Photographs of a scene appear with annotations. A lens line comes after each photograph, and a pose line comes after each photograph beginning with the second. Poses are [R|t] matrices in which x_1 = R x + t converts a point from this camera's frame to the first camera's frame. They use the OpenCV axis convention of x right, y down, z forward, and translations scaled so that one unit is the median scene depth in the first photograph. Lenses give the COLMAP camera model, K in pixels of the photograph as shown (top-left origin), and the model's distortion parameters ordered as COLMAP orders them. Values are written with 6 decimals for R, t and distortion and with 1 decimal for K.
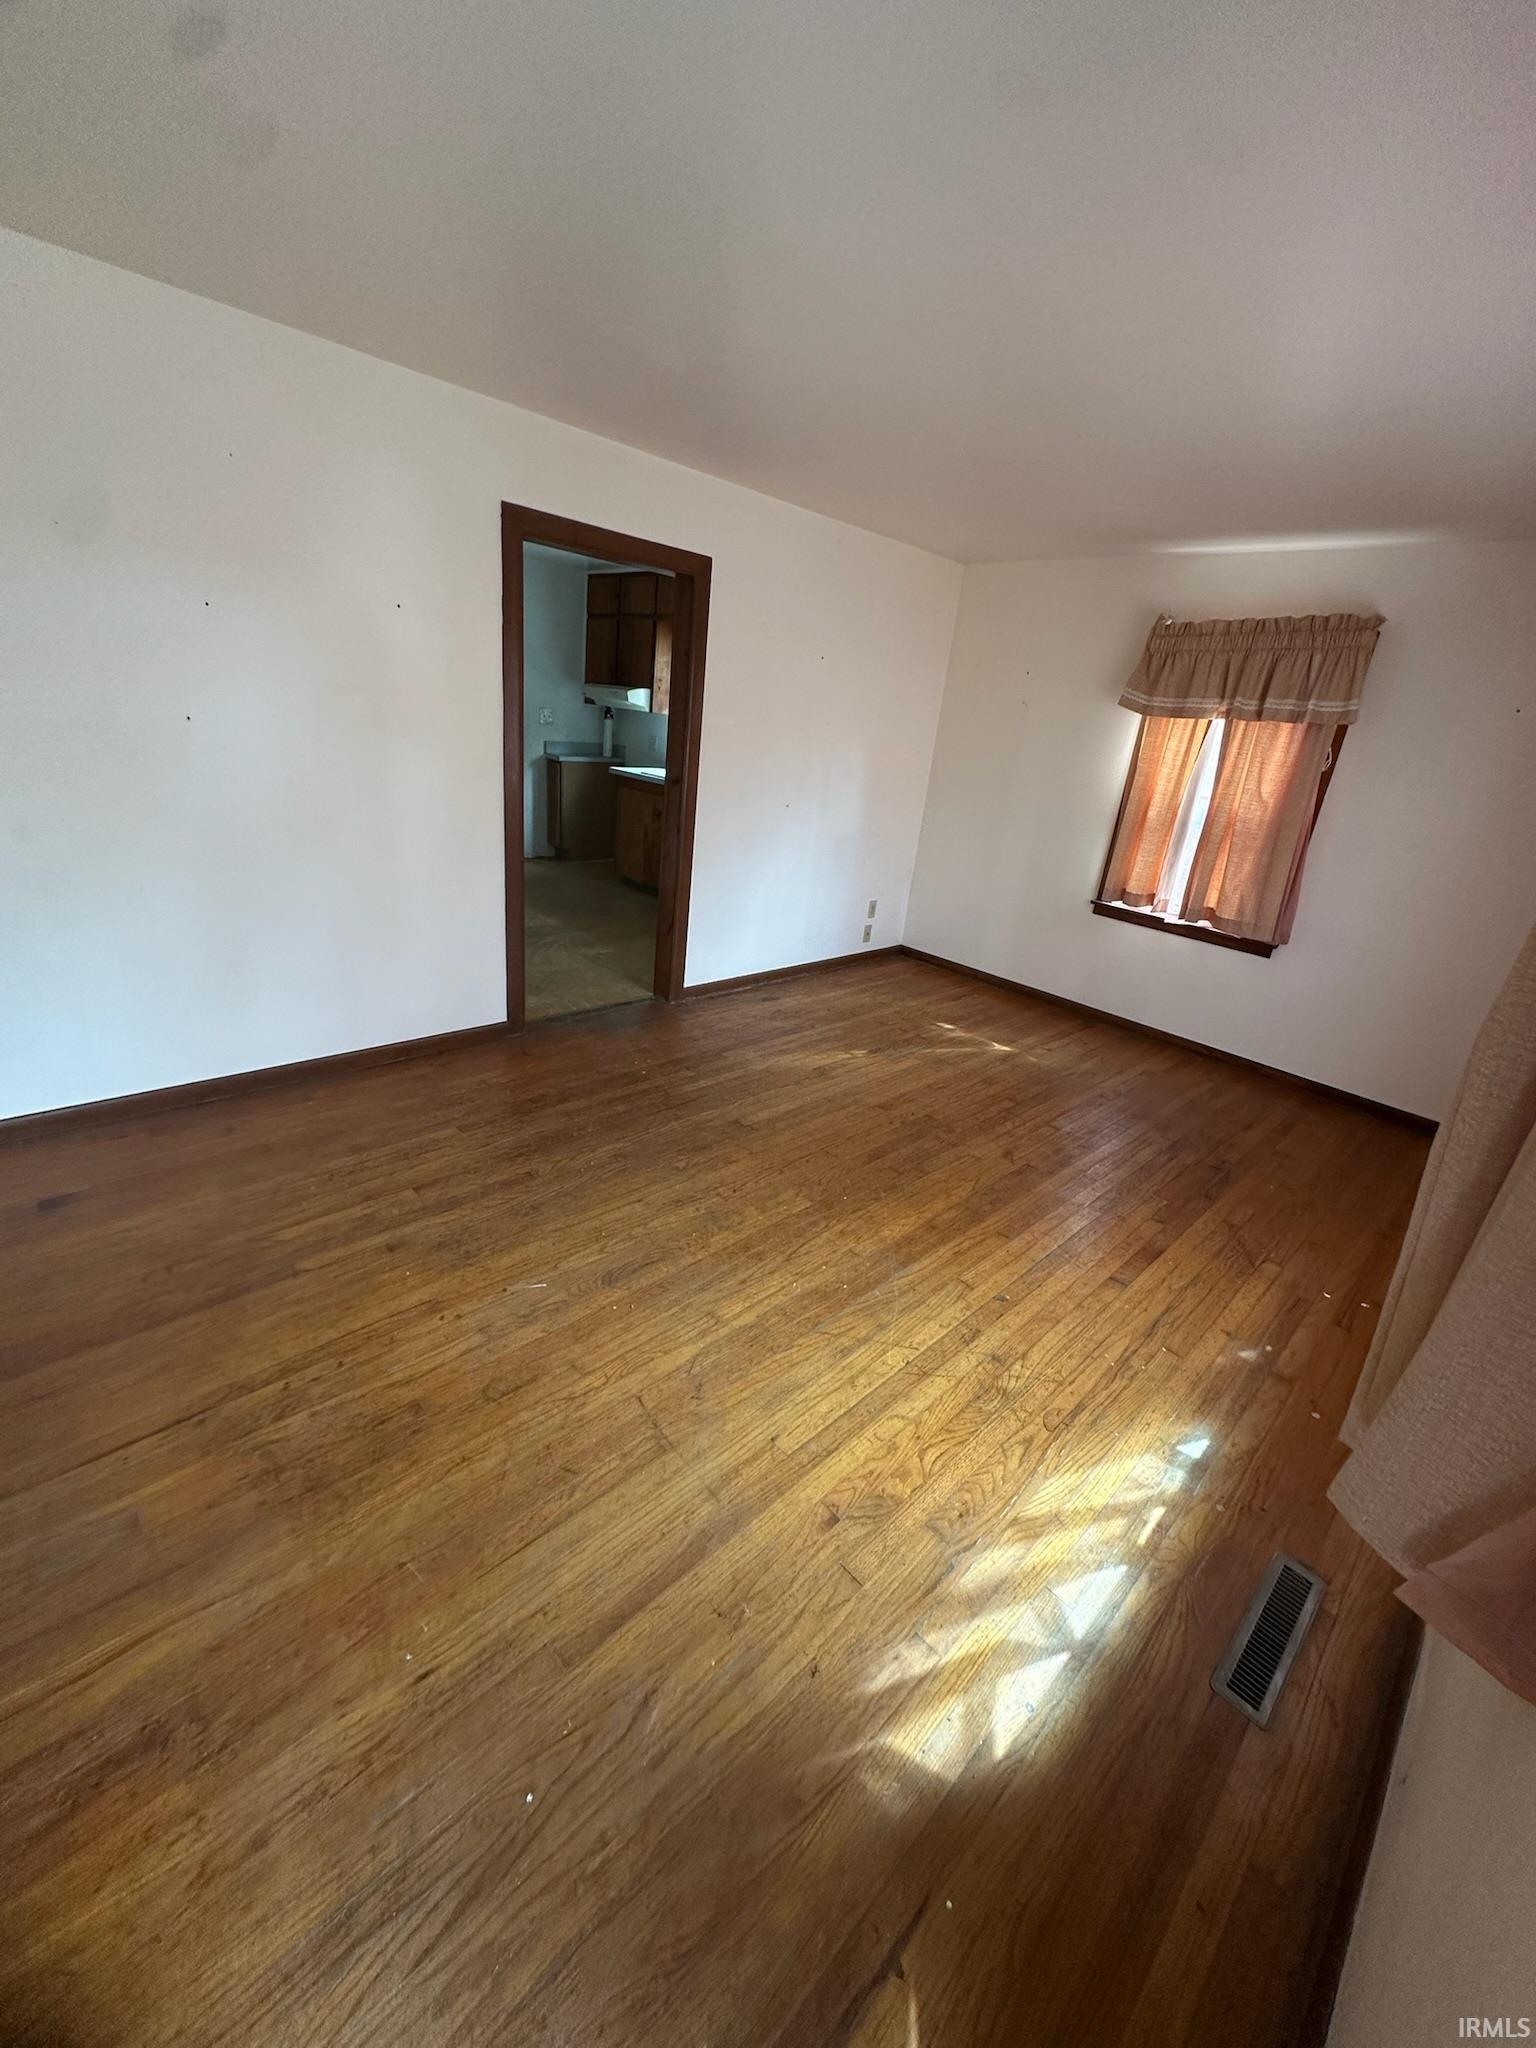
lens RADIAL K [[811.6, 0, 768.0], [0, 811.6, 1024.0], [0, 0, 1]] dist [0.002129, 0.000137]
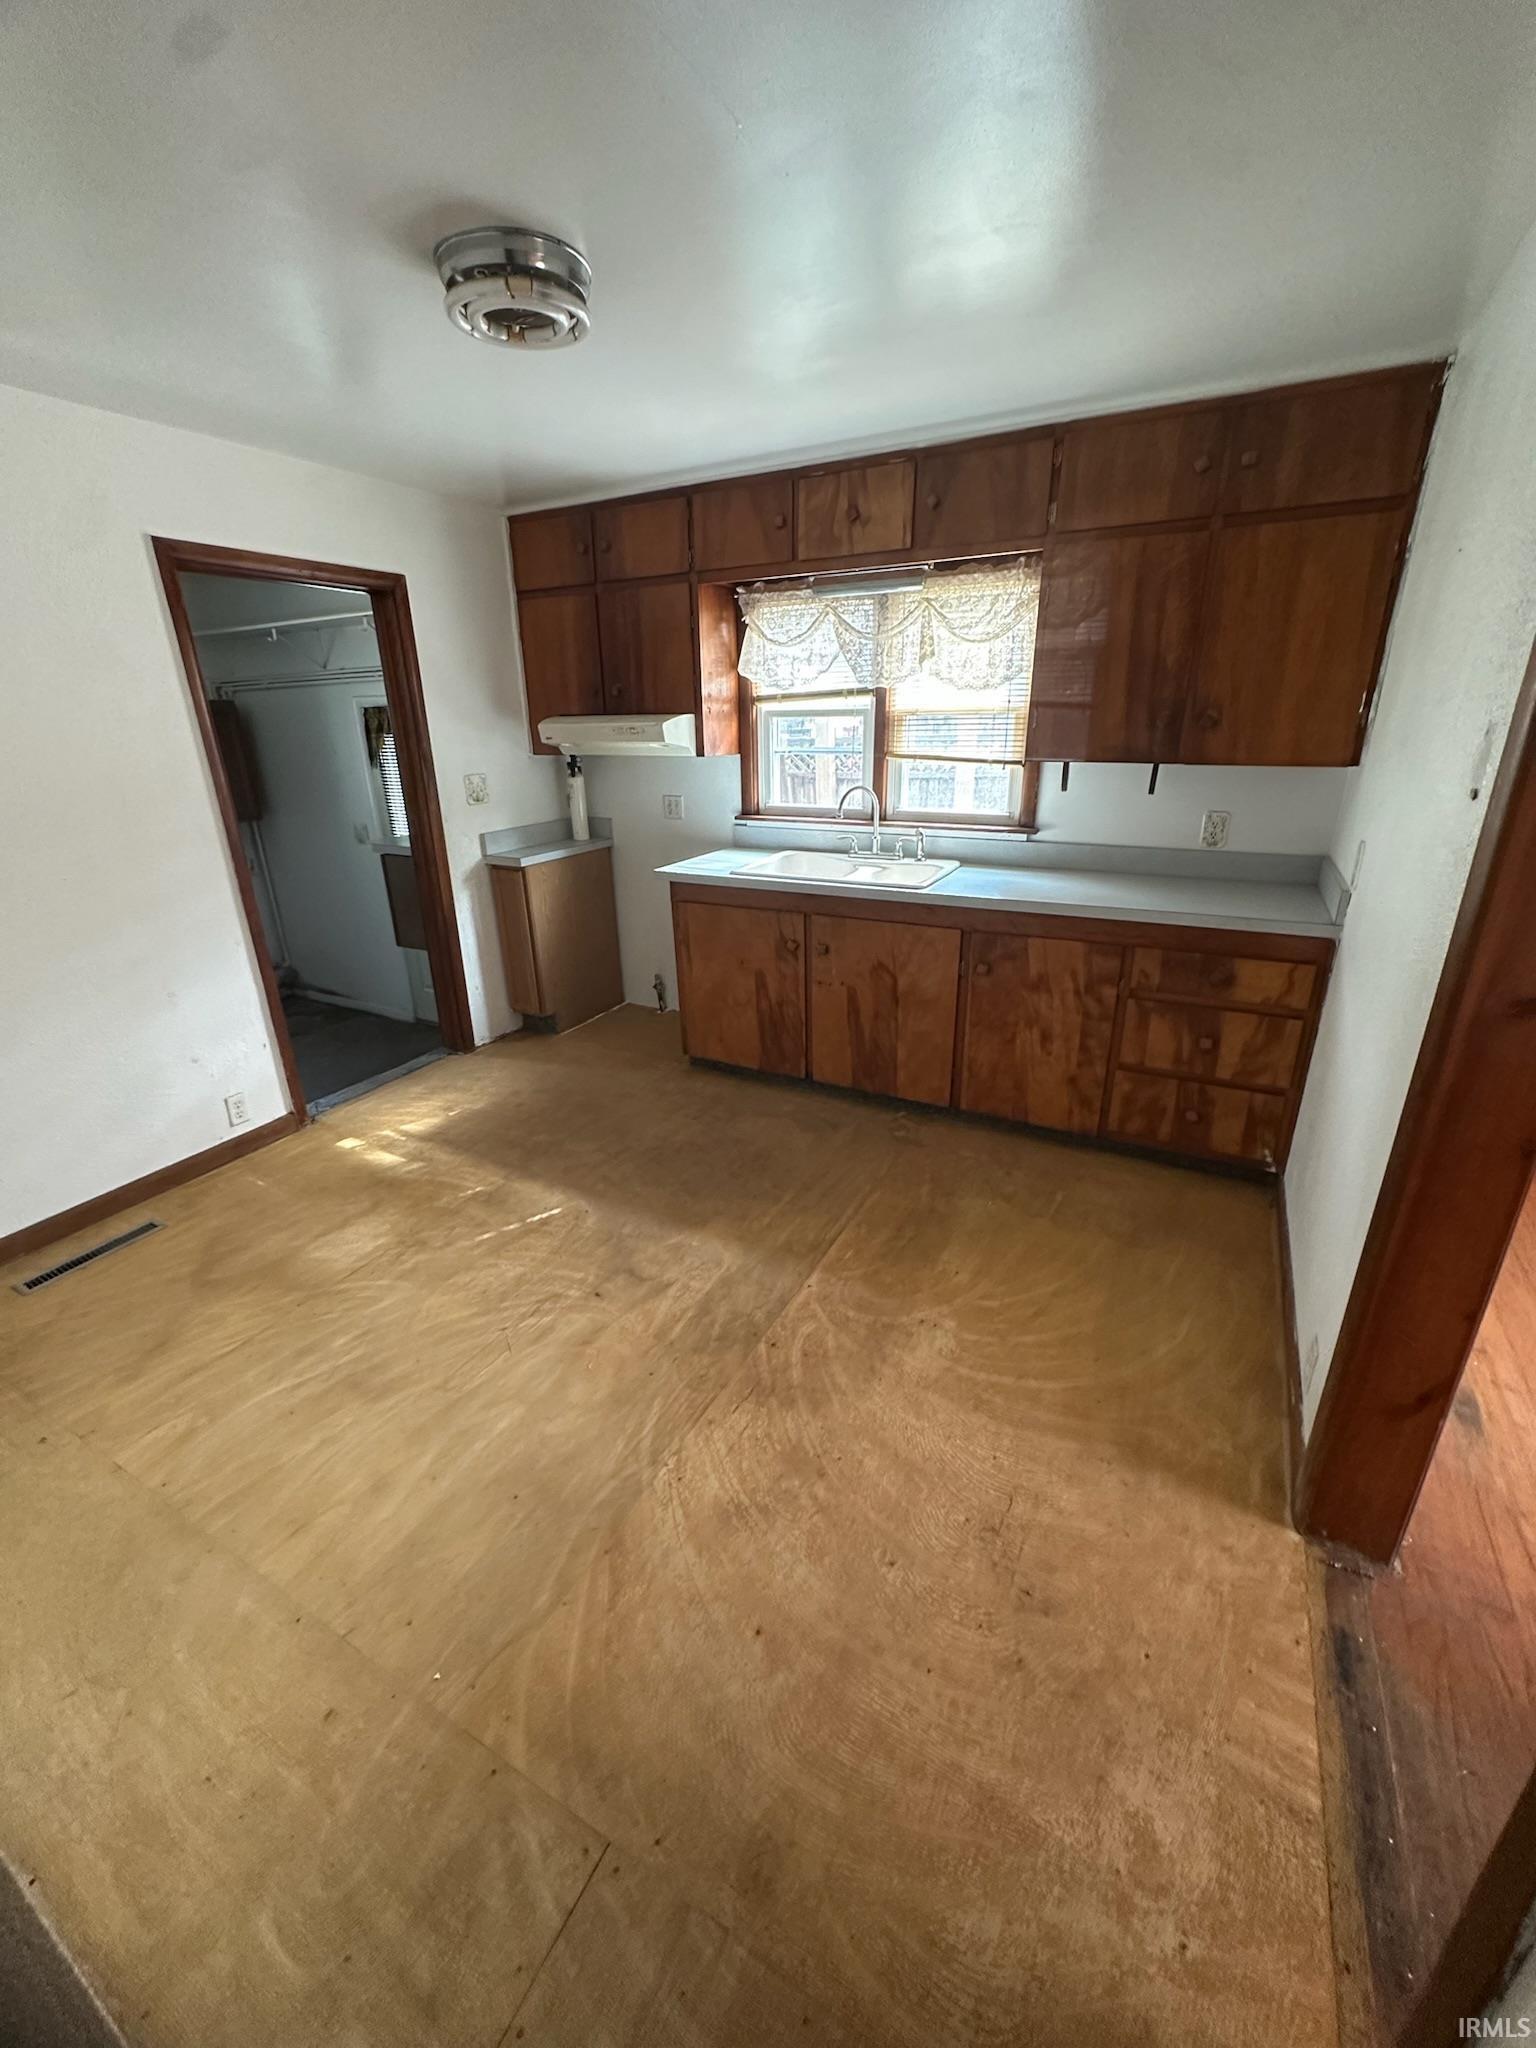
lens RADIAL K [[811.6, 0, 768.0], [0, 811.6, 1024.0], [0, 0, 1]] dist [0.002129, 0.000137]
pose [[0.946071, -0.217736, 0.239876, -0.251492], [0.216997, 0.975717, 0.029823, -0.200915], [-0.240545, 0.023838, 0.970345, 0.435778]]
